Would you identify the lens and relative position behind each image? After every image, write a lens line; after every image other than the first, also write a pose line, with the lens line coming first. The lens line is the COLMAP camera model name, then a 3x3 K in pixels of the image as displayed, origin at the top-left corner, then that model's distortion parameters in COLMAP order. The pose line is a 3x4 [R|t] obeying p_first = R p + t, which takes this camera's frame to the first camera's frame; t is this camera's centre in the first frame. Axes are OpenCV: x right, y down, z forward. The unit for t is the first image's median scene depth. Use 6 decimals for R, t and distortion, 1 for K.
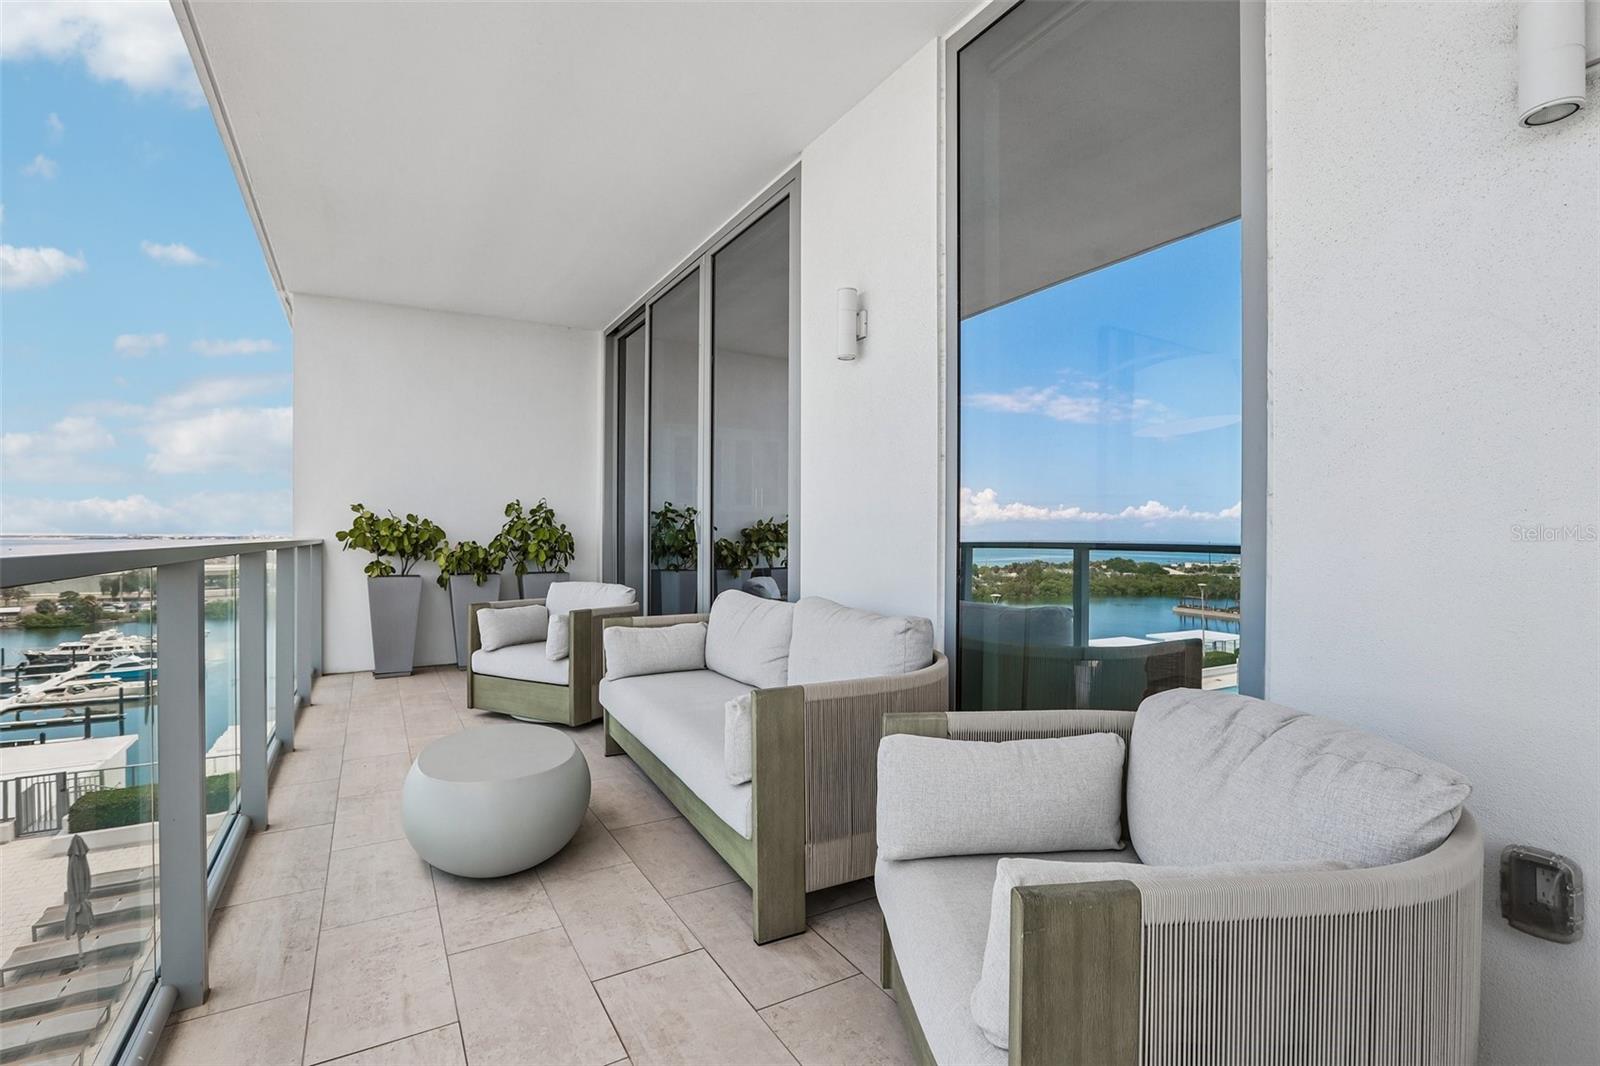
lens RADIAL K [[732.4, 0, 795.0], [0, 732.4, 542.1], [0, 0, 1]] dist [-0.029233, 0.001256]
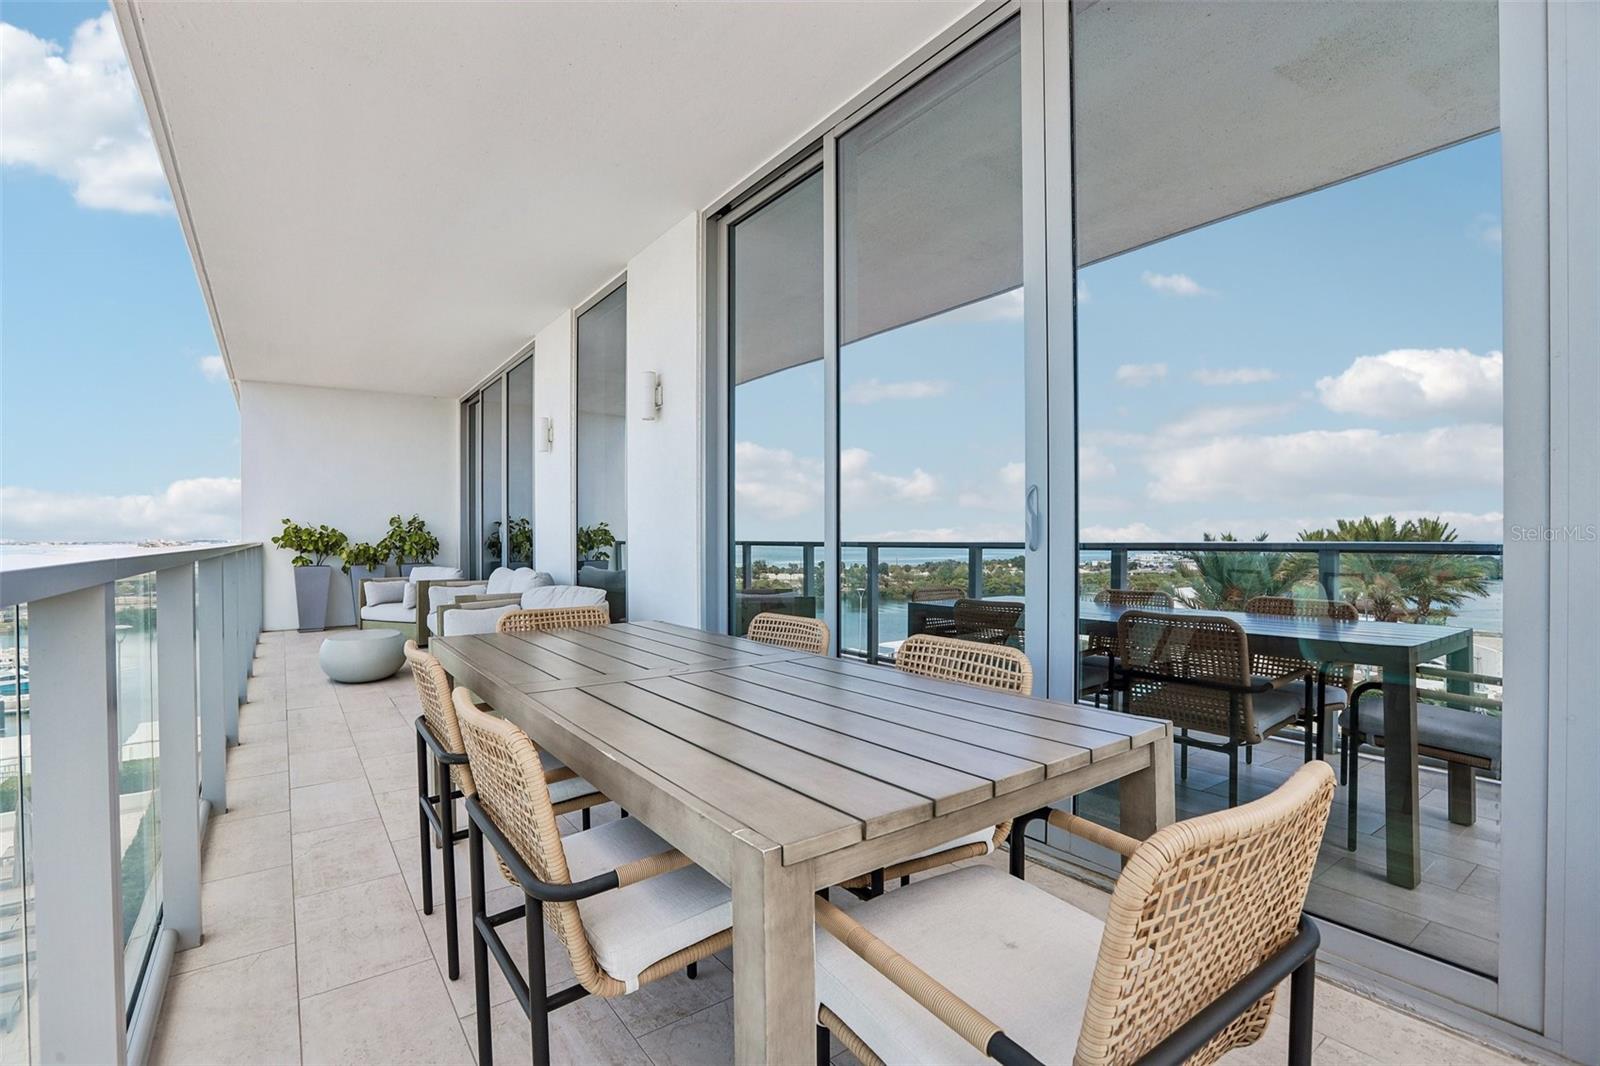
lens RADIAL K [[721.6, 0, 764.4], [0, 721.6, 538.5], [0, 0, 1]] dist [0.001712, 0.000404]
pose [[0.998191, -0.007907, 0.059596, 0.300144], [0.008369, 0.999937, -0.007502, 0.007923], [-0.059533, 0.007987, 0.998194, -0.559219]]
